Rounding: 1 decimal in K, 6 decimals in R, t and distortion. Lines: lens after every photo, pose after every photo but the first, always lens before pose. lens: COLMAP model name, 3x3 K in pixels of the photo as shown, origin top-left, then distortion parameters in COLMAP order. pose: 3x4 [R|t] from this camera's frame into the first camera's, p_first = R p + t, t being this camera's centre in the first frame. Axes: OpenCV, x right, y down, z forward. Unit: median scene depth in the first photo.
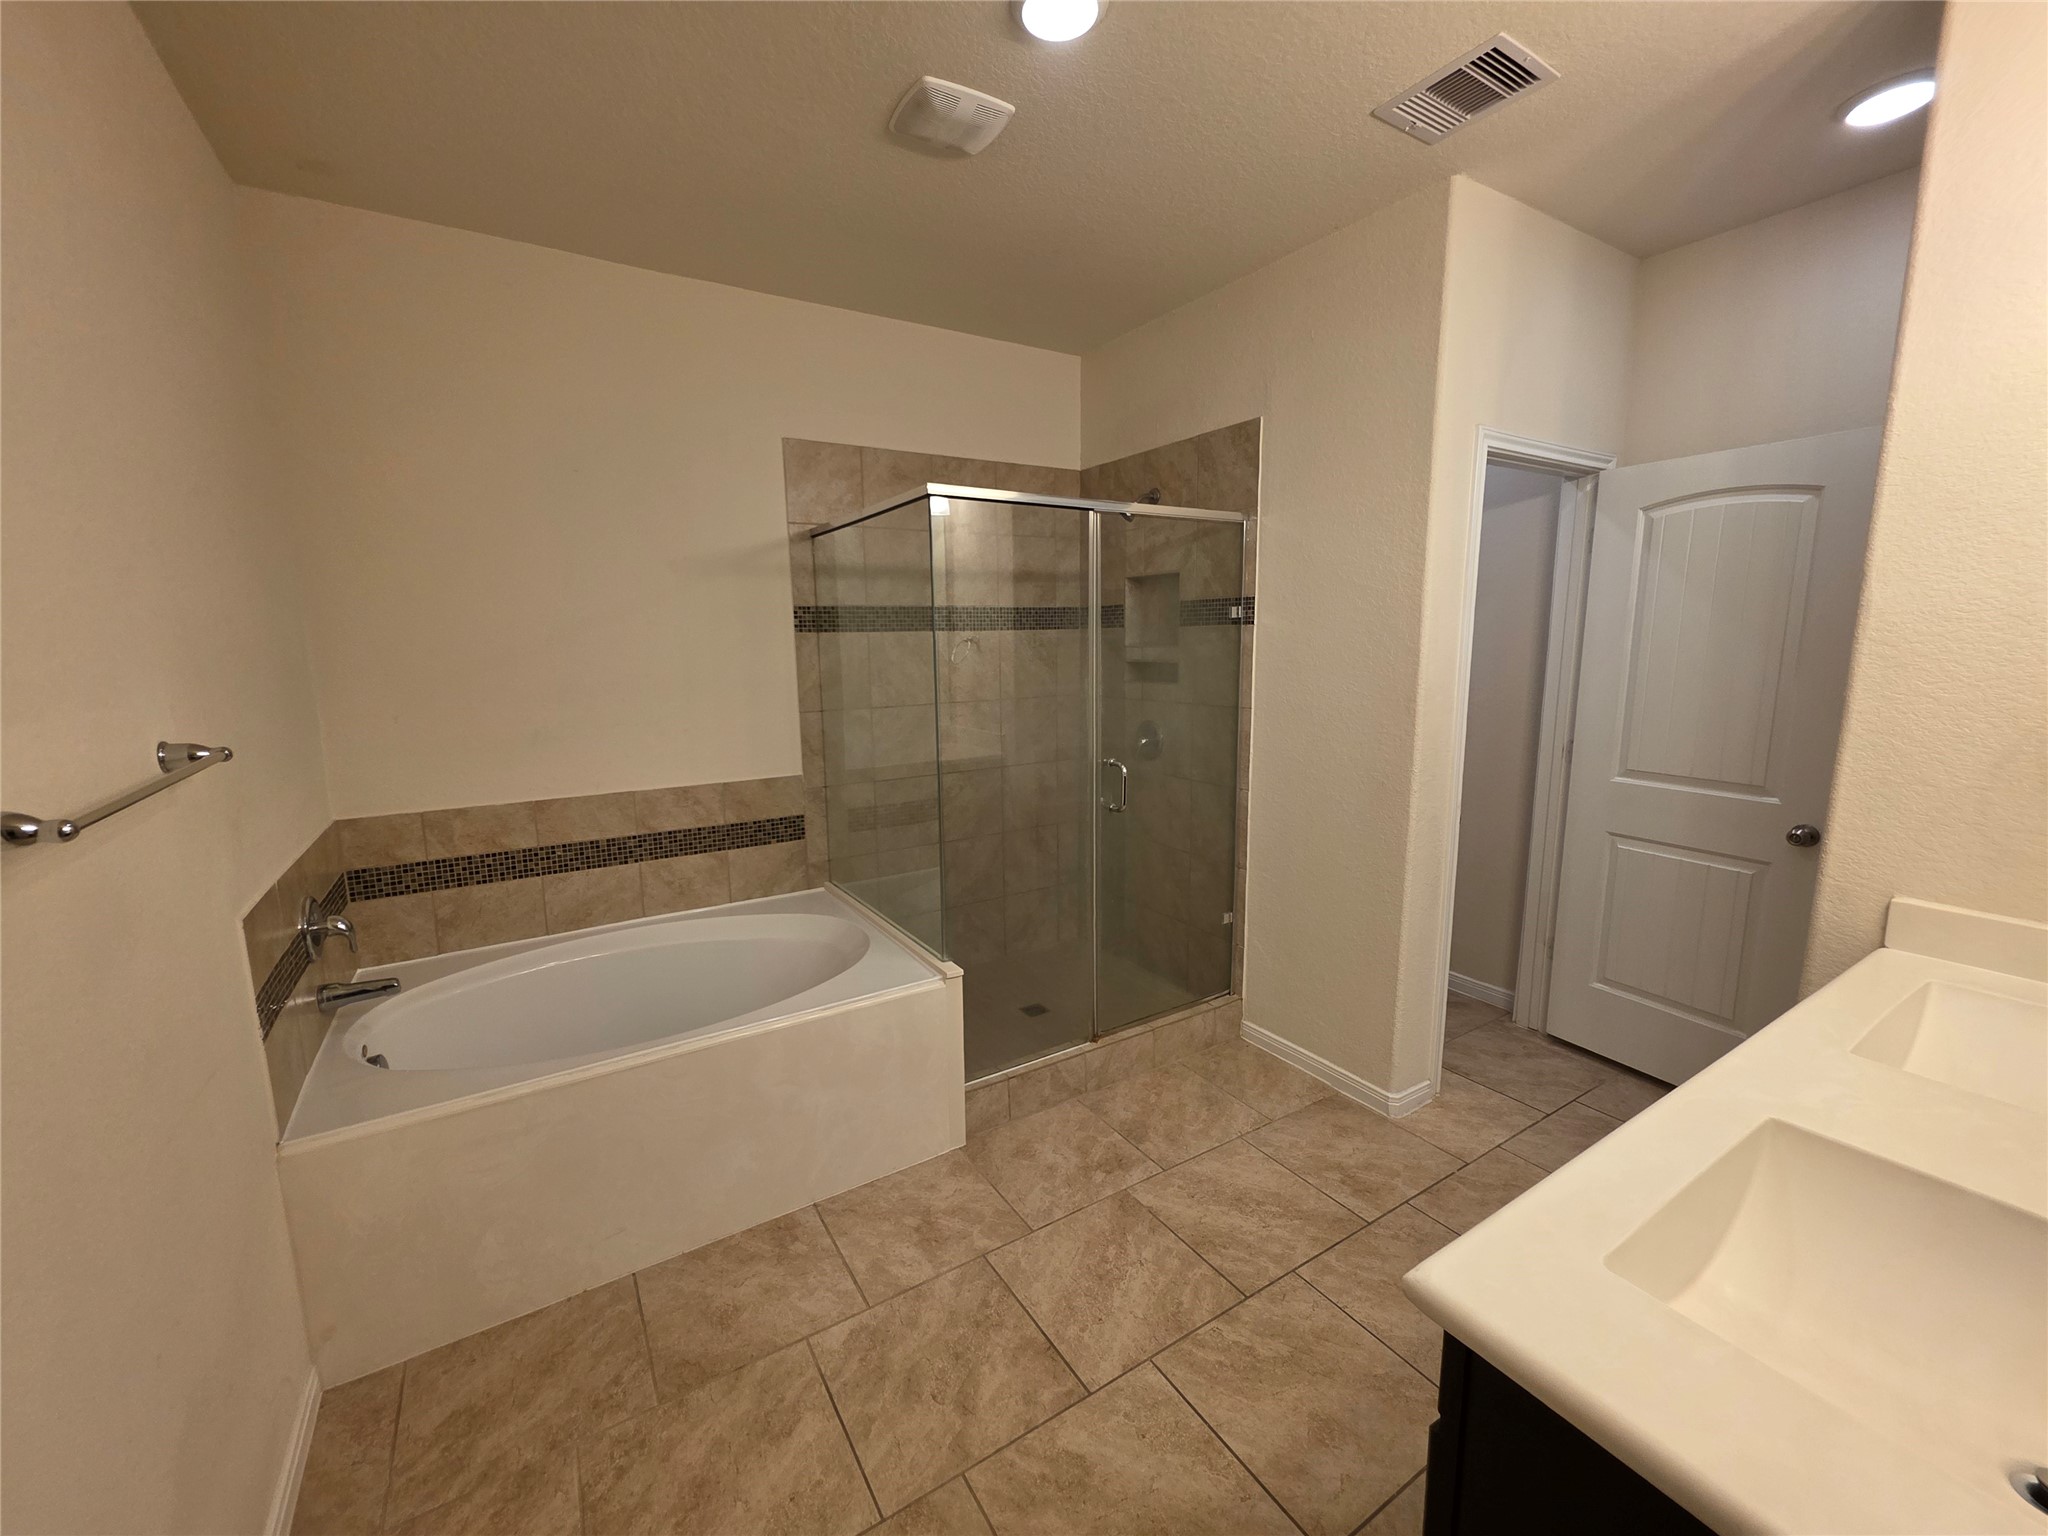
lens RADIAL K [[832.0, 0, 1024.0], [0, 832.0, 768.0], [0, 0, 1]] dist [-0.000010, -0.000097]
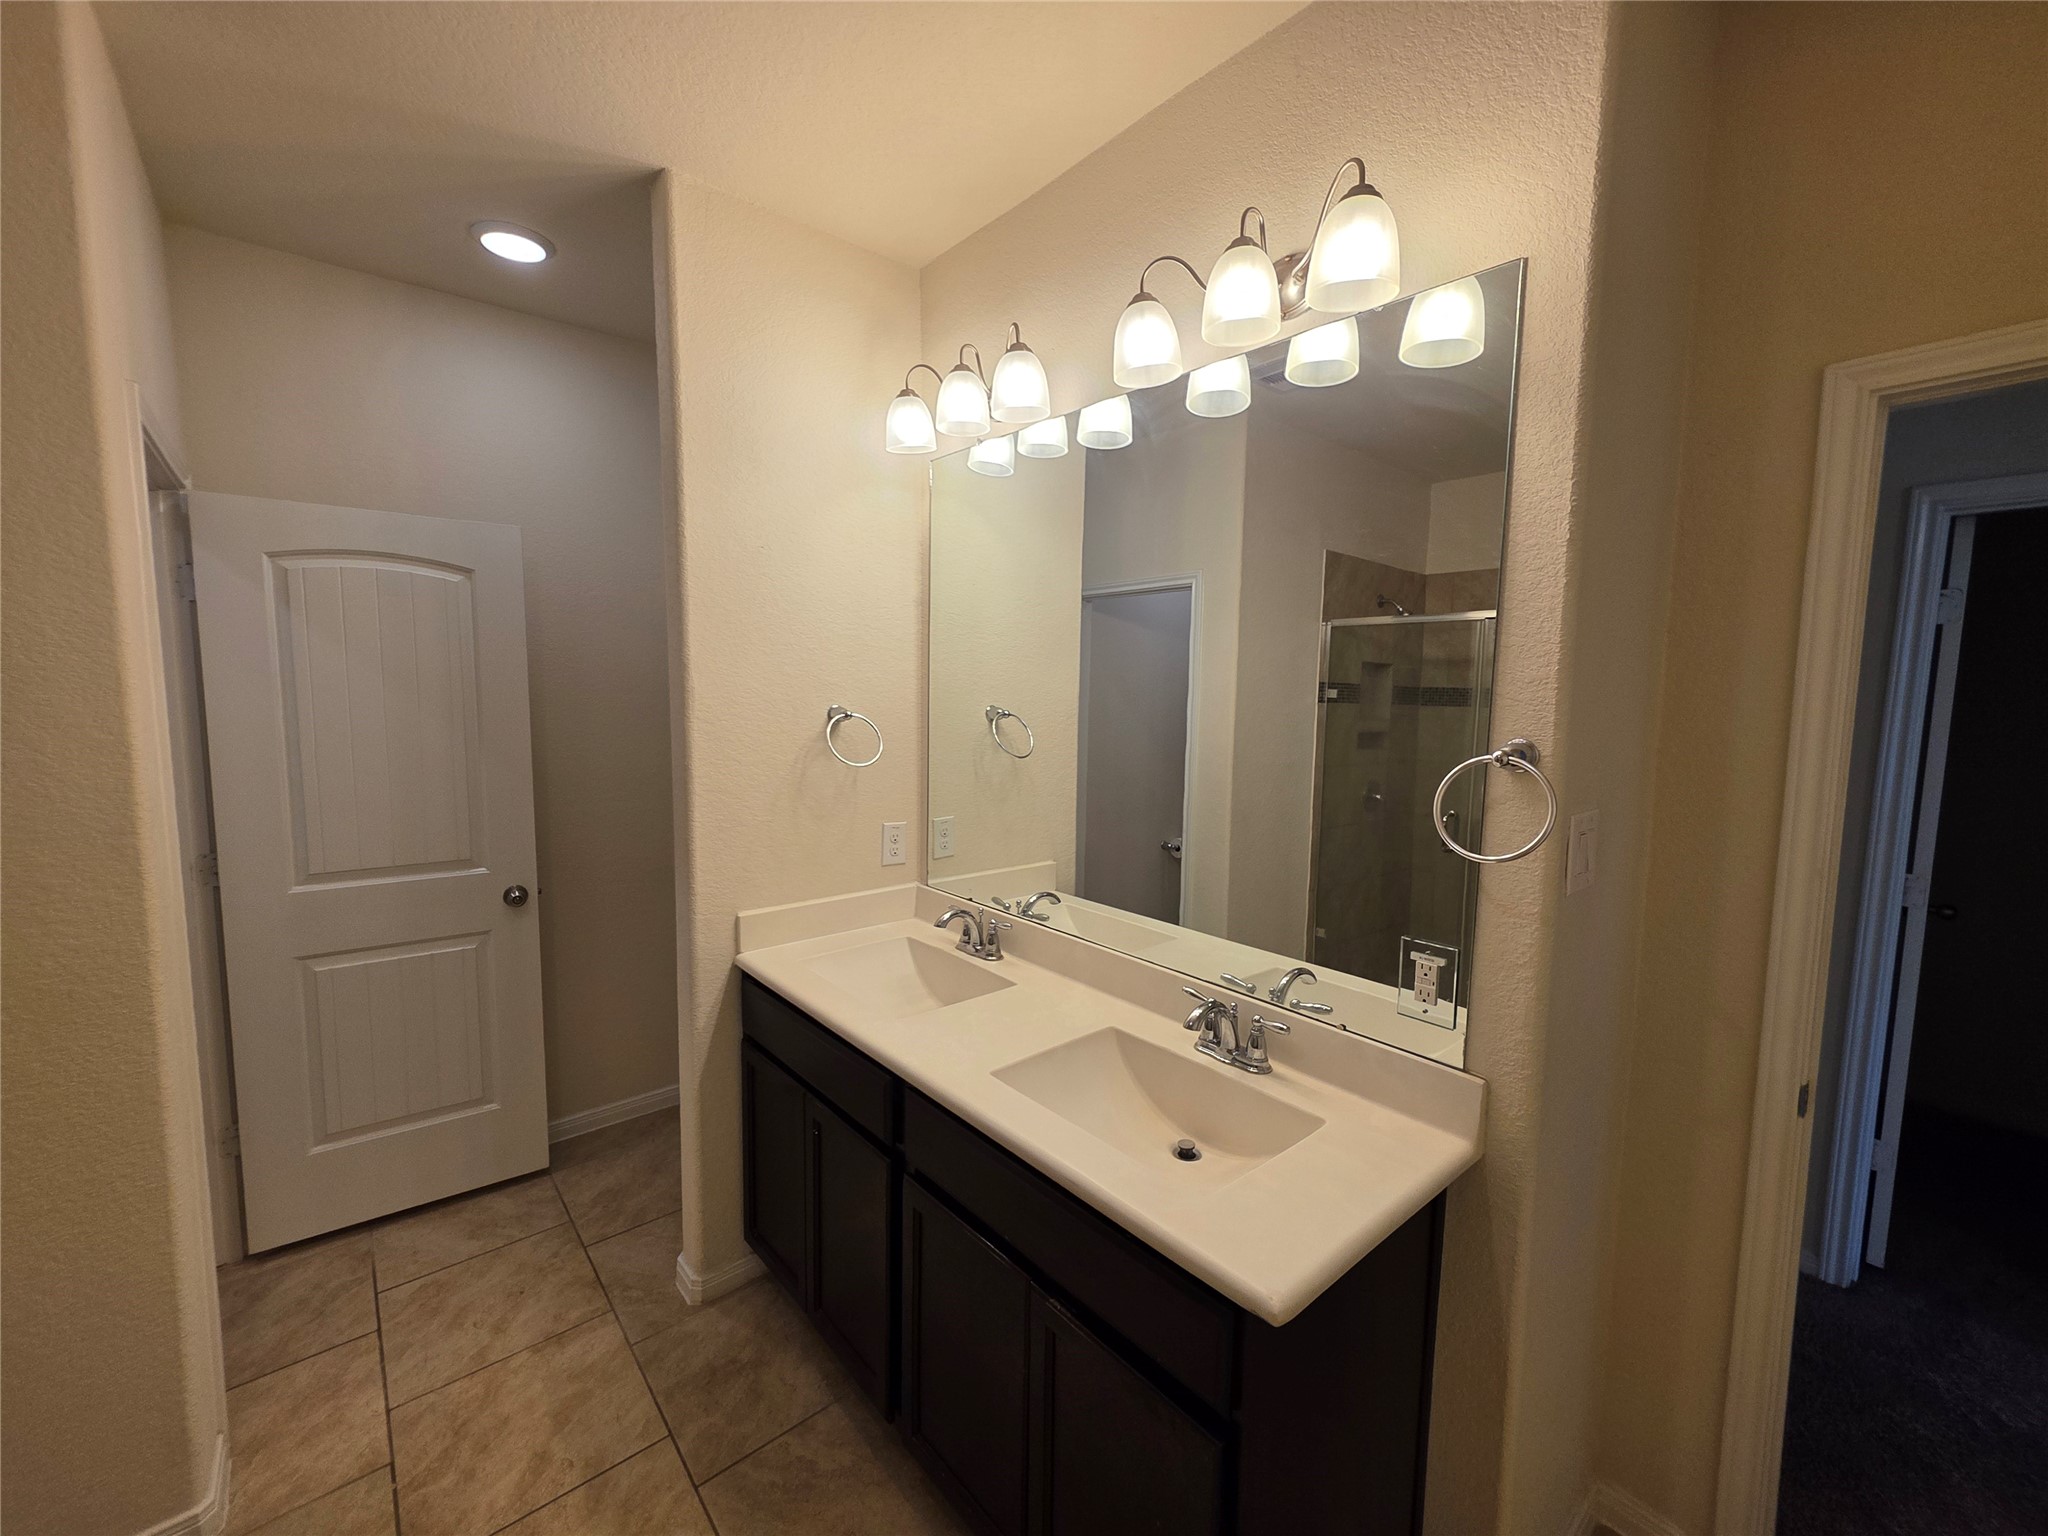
lens RADIAL K [[823.1, 0, 1018.6], [0, 823.1, 766.0], [0, 0, 1]] dist [-0.000861, -0.000141]
pose [[-0.156166, -0.082622, 0.984269, -0.172424], [0.147007, 0.983452, 0.105878, -0.092587], [-0.976730, 0.161229, -0.141436, 0.459461]]
